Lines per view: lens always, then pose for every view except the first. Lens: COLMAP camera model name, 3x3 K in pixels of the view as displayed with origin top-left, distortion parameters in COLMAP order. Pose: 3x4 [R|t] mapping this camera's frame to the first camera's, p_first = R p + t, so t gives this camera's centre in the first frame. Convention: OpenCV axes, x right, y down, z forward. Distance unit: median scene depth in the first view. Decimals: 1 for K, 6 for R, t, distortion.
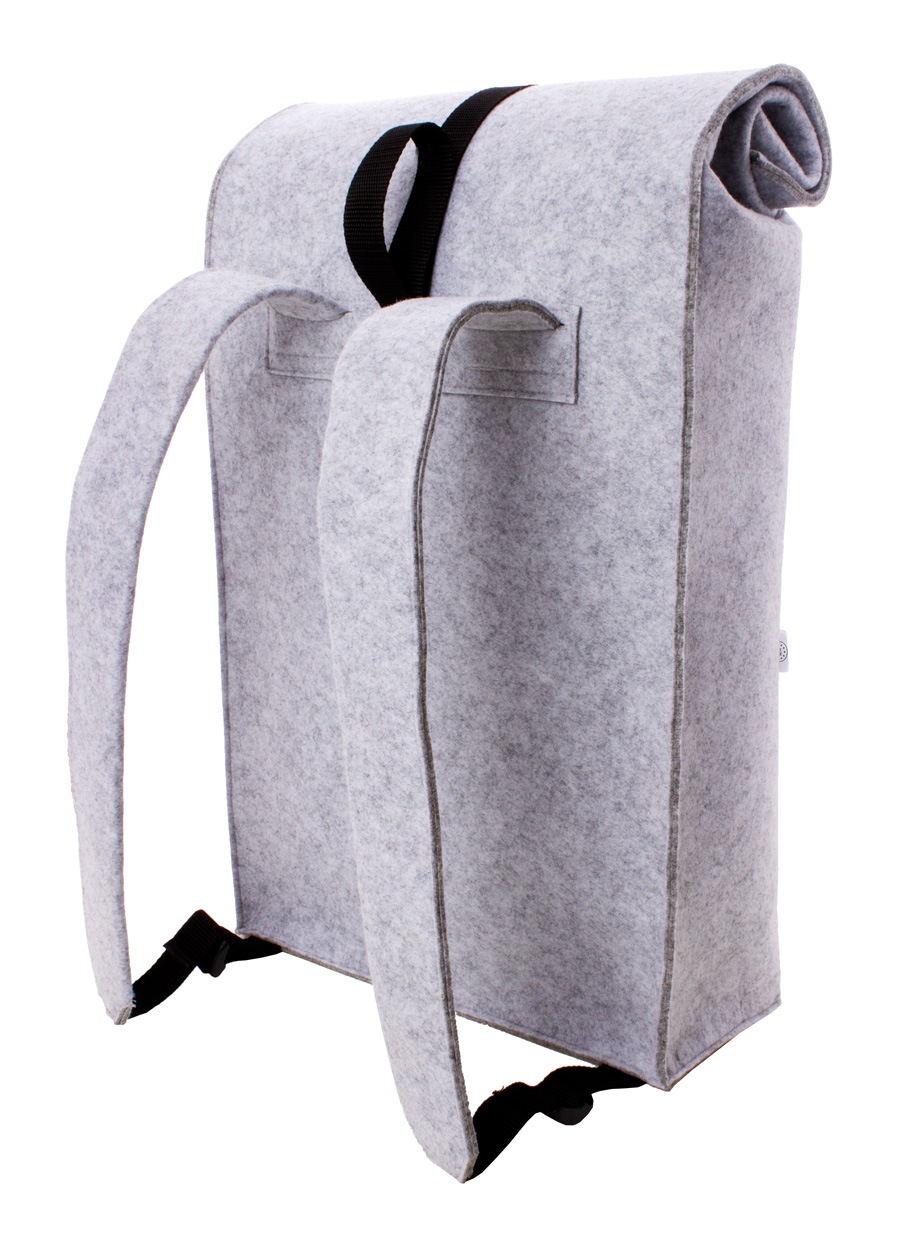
lens RADIAL K [[1650.7, 0, 449.6], [0, 1650.7, 611.4], [0, 0, 1]] dist [-0.034224, 0.000000]
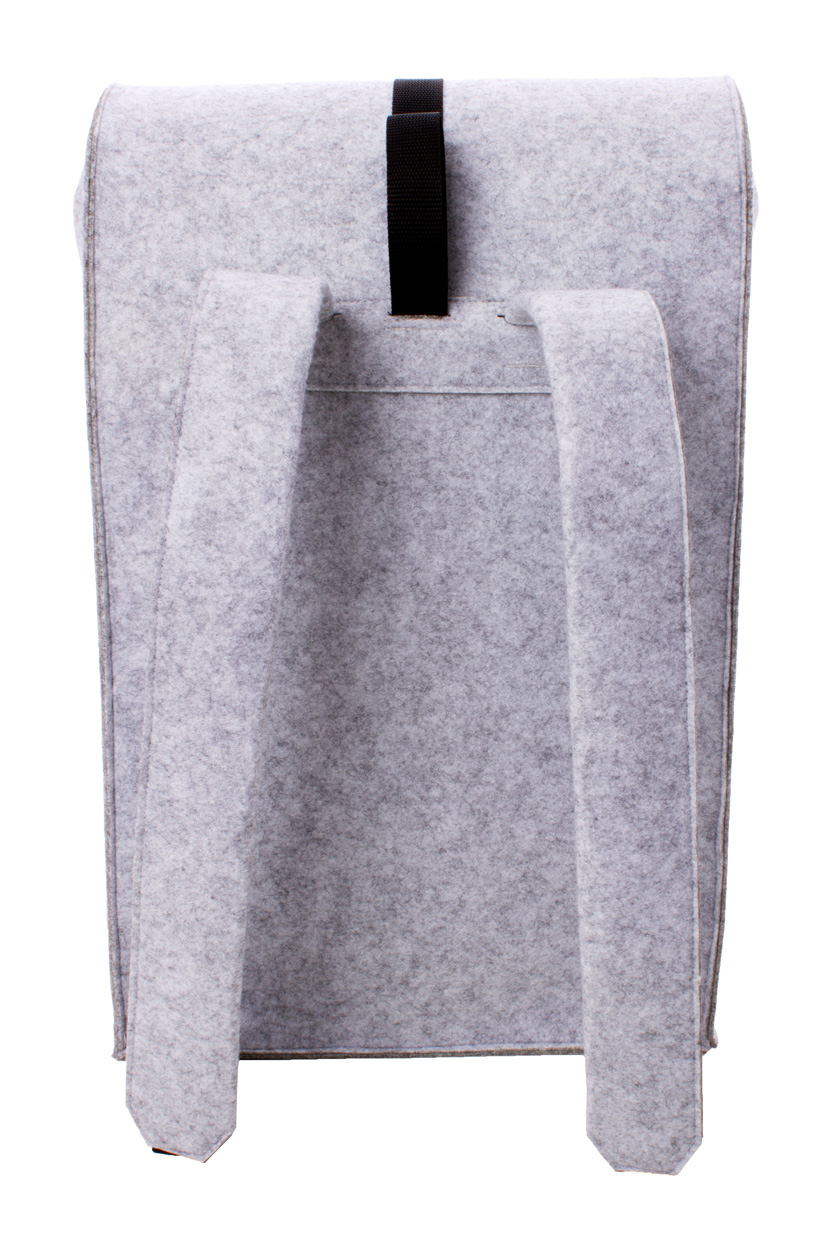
lens RADIAL K [[1865.8, 0, 416.0], [0, 1865.8, 635.5], [0, 0, 1]] dist [-0.034864, 0.000000]
pose [[0.775333, -0.129214, 0.618193, -0.728205], [0.145561, 0.989054, 0.024168, -0.024690], [-0.614549, 0.071246, 0.785654, 0.179994]]
